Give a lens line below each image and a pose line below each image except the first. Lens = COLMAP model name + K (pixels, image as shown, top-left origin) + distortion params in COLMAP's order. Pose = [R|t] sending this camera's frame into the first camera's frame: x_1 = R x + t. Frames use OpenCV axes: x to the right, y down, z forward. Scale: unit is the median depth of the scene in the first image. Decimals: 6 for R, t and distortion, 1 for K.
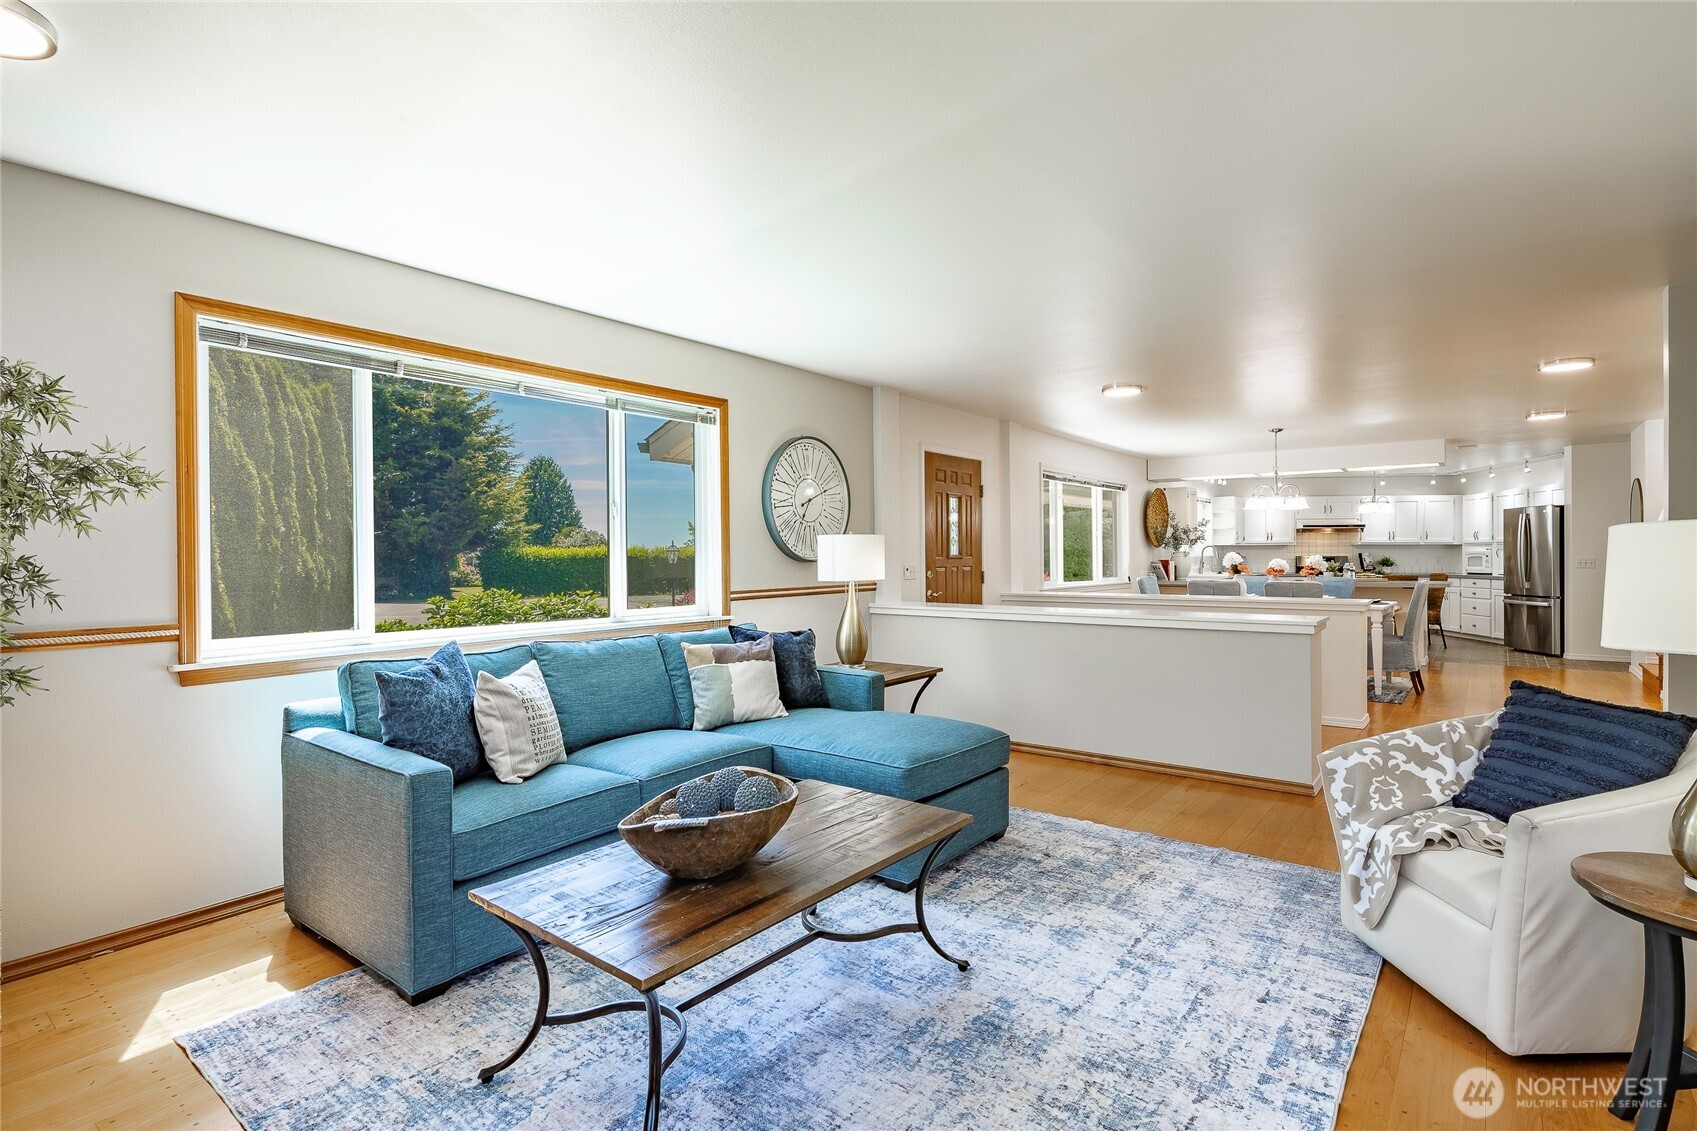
lens RADIAL K [[845.4, 0, 848.5], [0, 845.4, 565.5], [0, 0, 1]] dist [-0.000987, -0.000205]
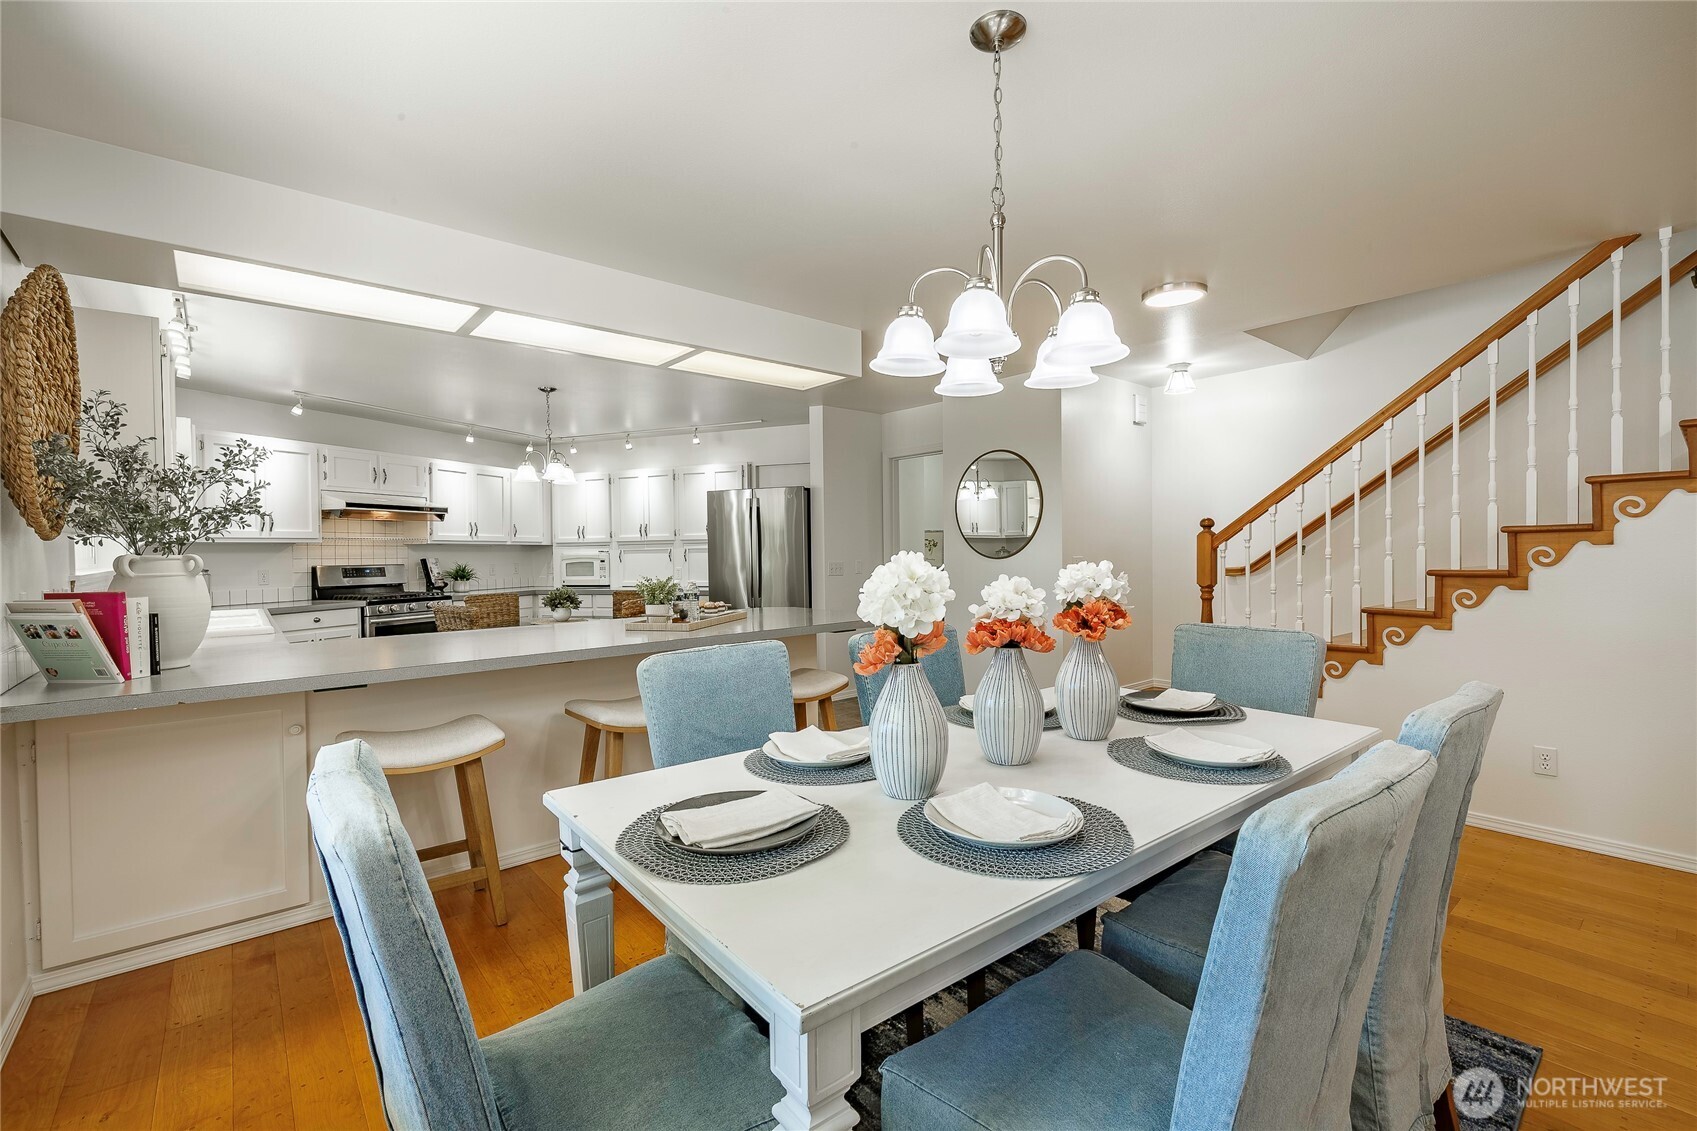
lens RADIAL K [[742.2, 0, 848.5], [0, 742.2, 565.5], [0, 0, 1]] dist [0.001075, 0.000072]
pose [[0.211216, -0.015778, 0.977312, 0.189737], [0.022873, 0.999676, 0.011195, -0.009896], [-0.977172, 0.019990, 0.211509, 0.654572]]
